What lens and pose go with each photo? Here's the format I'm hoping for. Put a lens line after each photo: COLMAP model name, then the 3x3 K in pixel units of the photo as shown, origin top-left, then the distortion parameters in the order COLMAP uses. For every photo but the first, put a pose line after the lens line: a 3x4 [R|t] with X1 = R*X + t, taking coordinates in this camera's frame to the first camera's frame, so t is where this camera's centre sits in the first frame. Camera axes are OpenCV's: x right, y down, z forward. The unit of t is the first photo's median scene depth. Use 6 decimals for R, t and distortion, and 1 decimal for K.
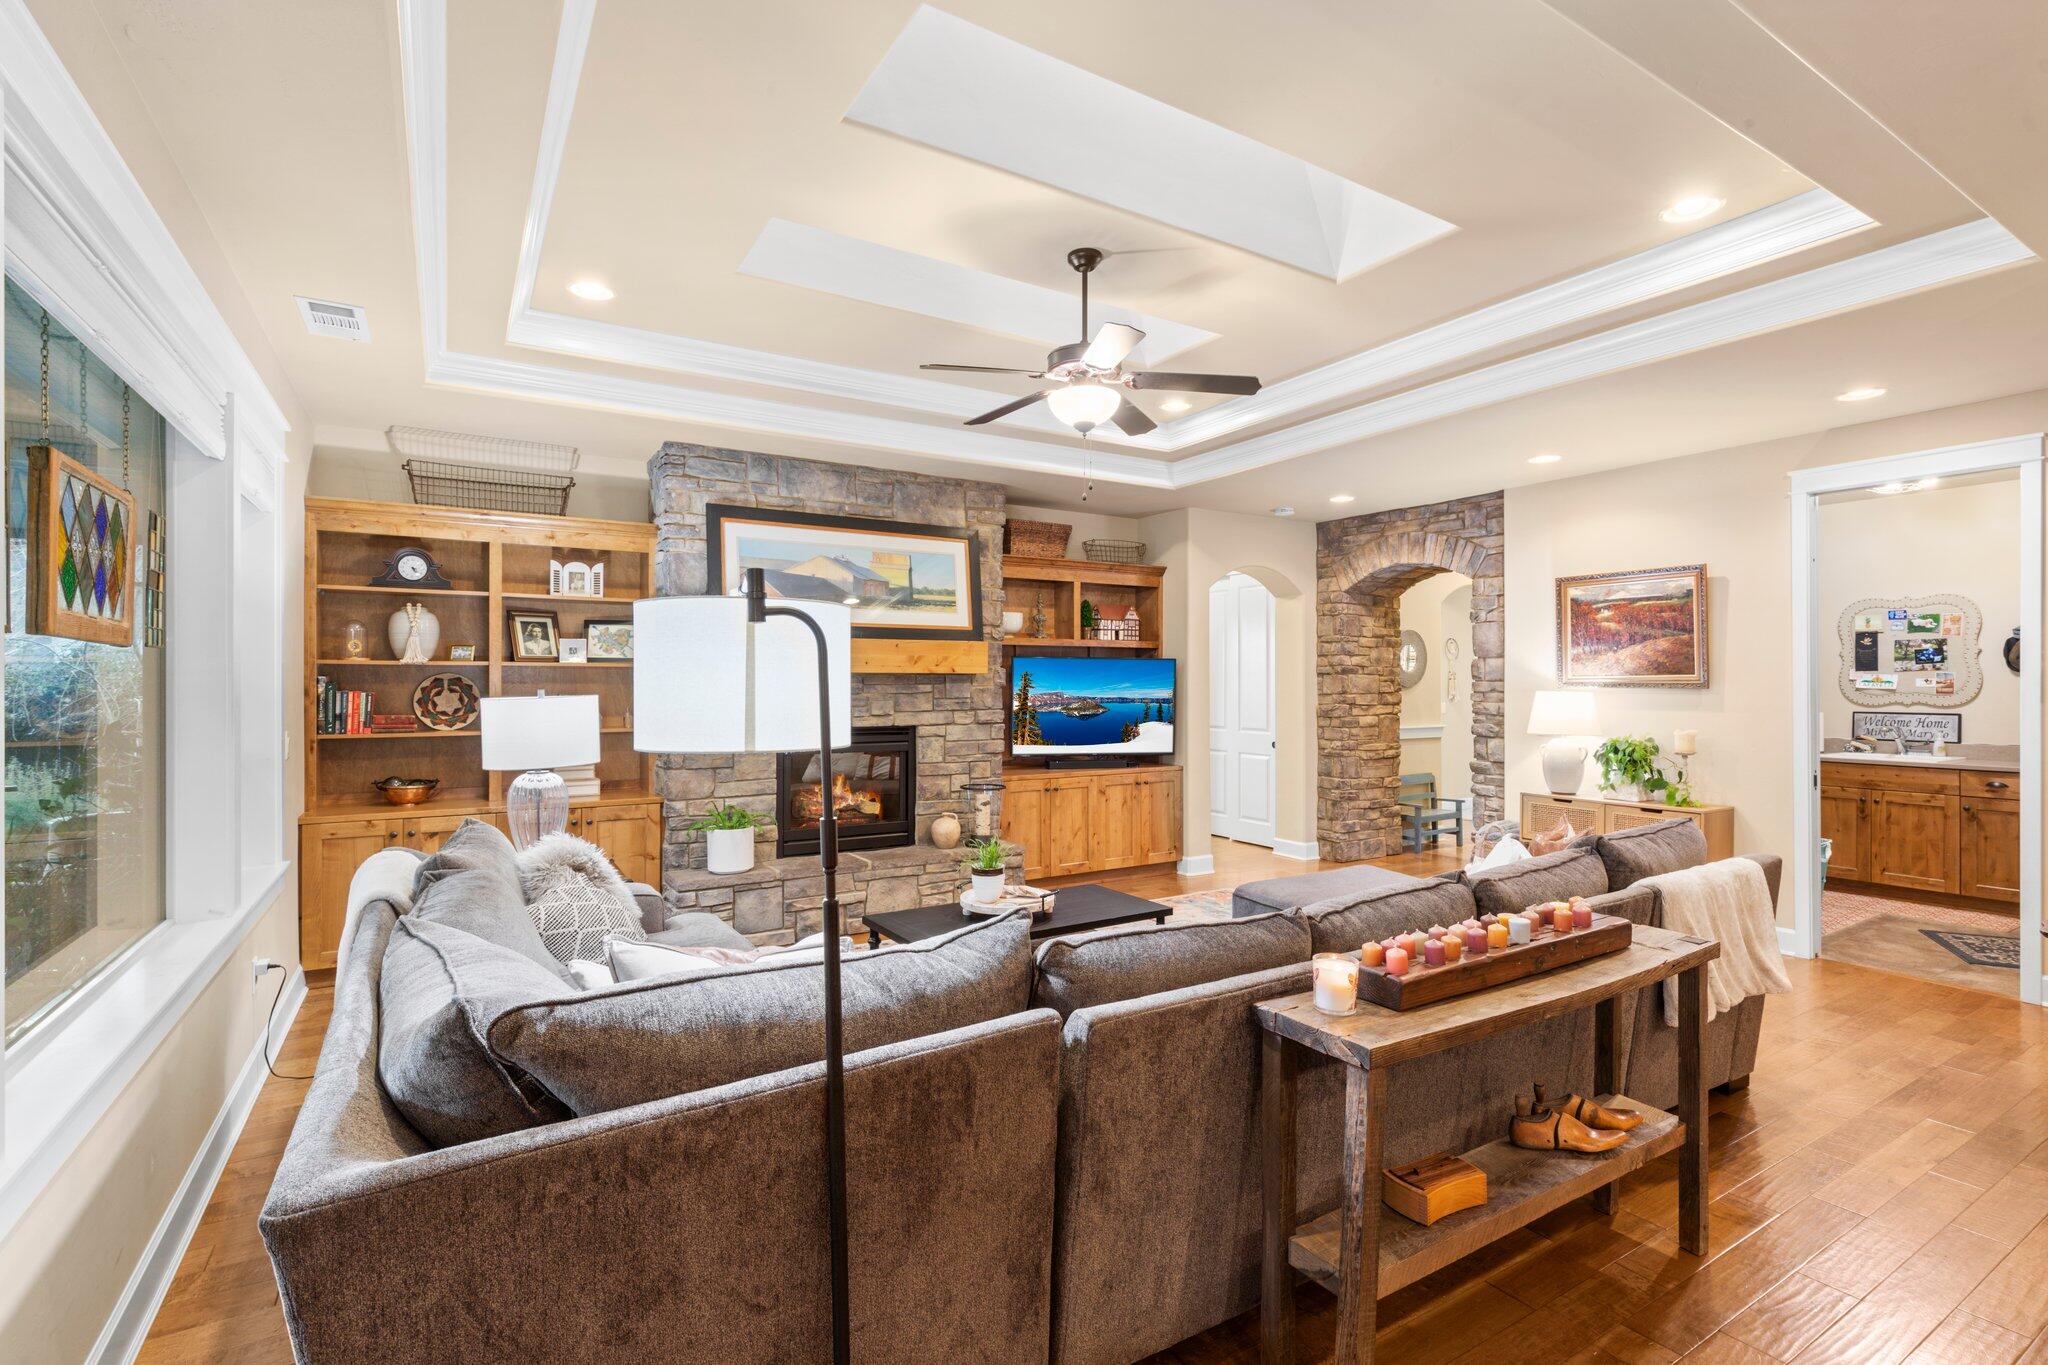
lens RADIAL K [[948.0, 0, 1025.0], [0, 948.0, 676.6], [0, 0, 1]] dist [-0.005477, -0.000117]
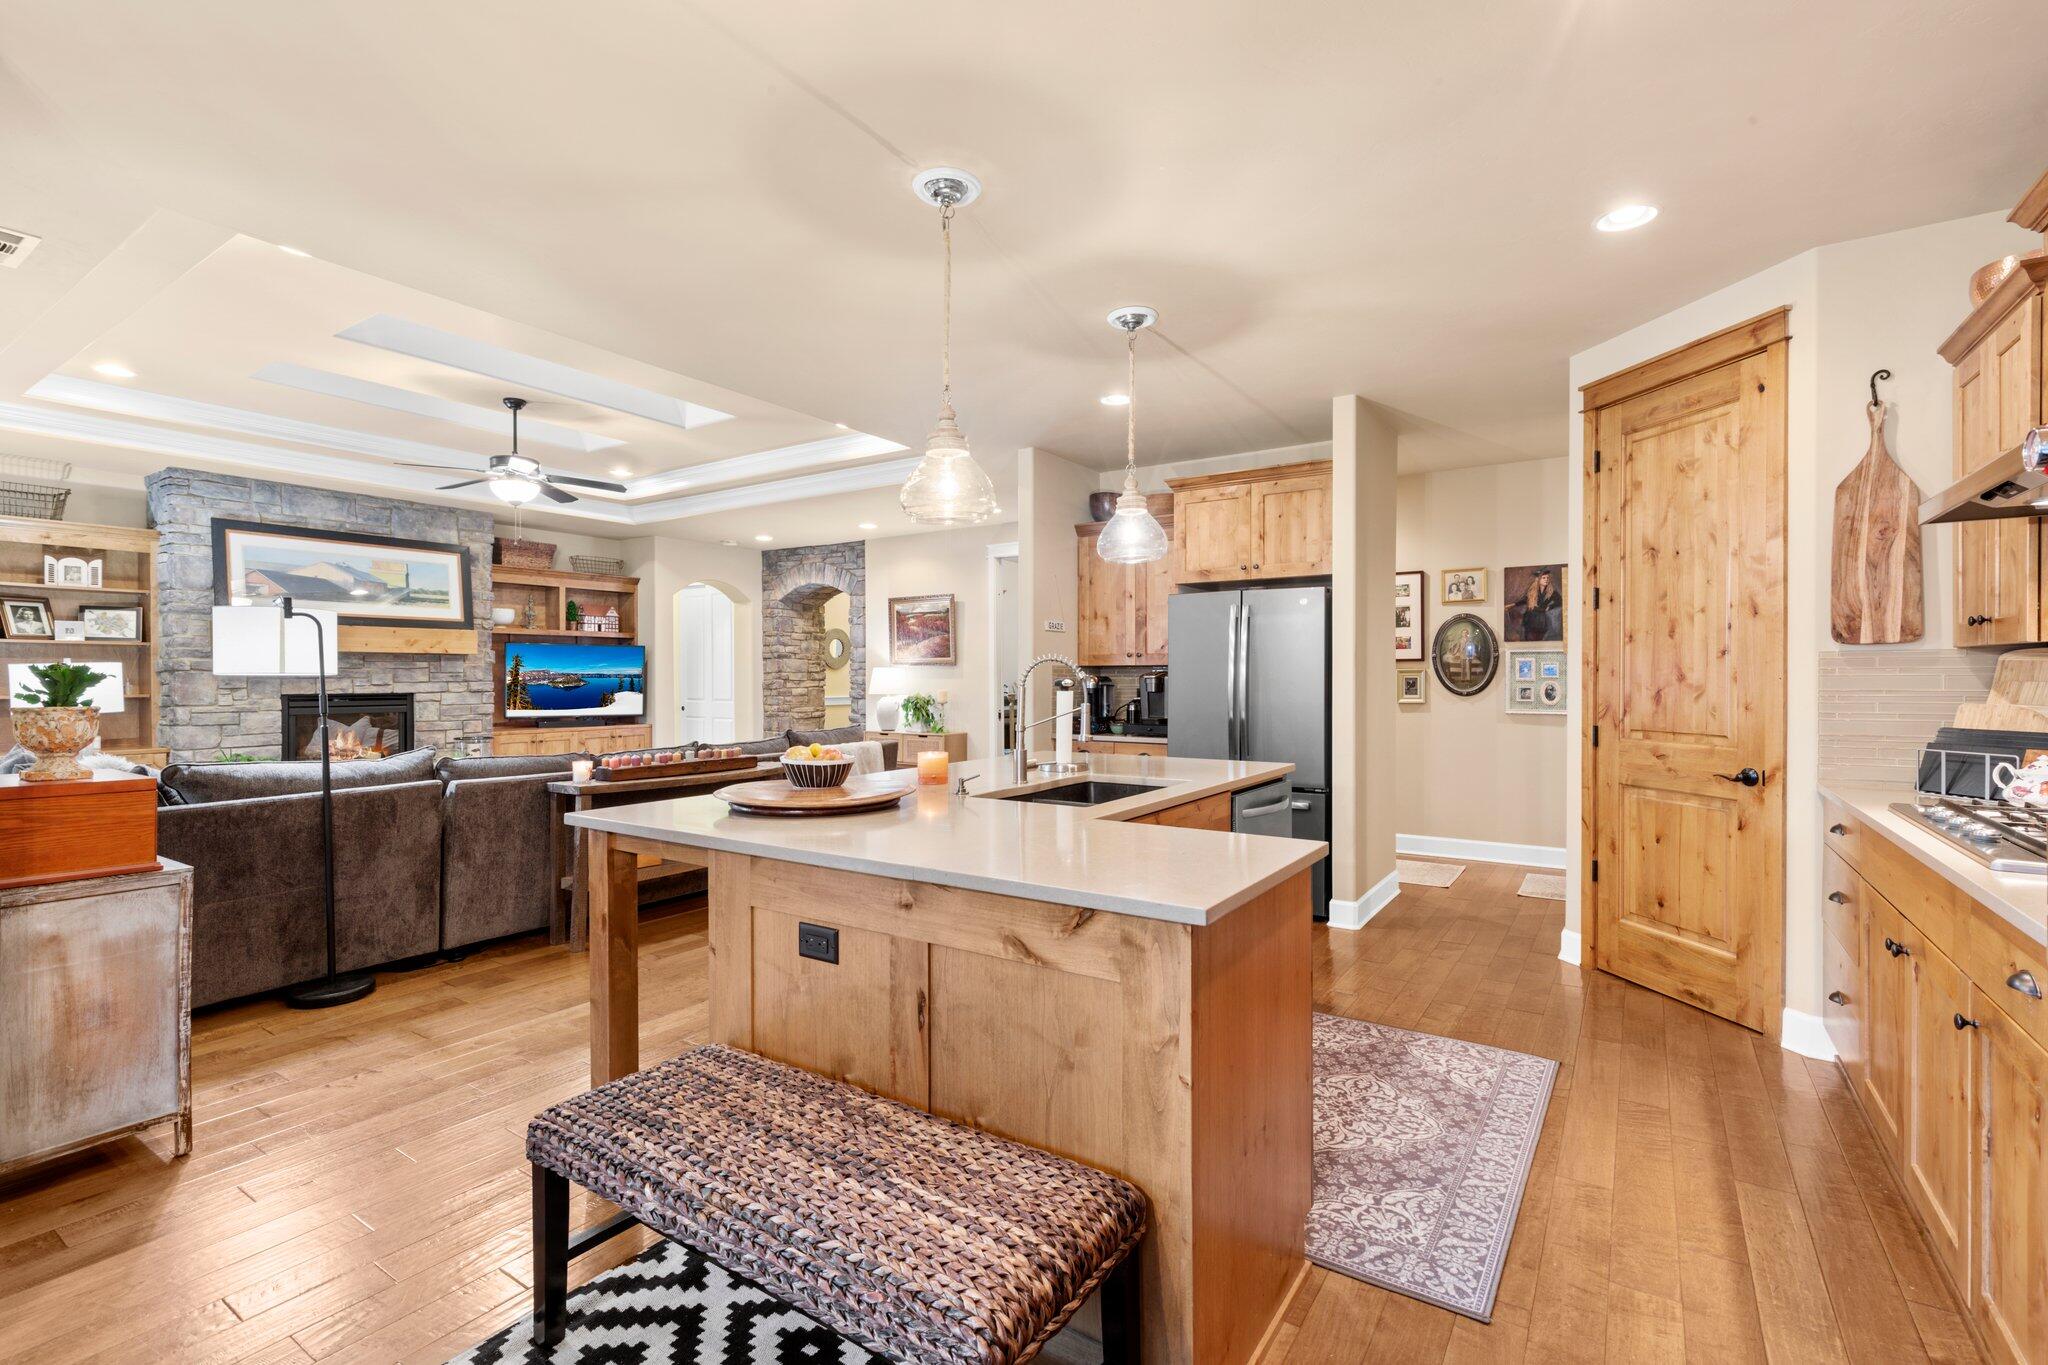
lens RADIAL K [[905.9, 0, 1023.7], [0, 905.9, 677.7], [0, 0, 1]] dist [0.004874, 0.000529]
pose [[0.904363, -0.002842, 0.426754, 0.117470], [-0.000565, 0.999969, 0.007857, 0.020612], [-0.426763, -0.007347, 0.904334, -0.521858]]
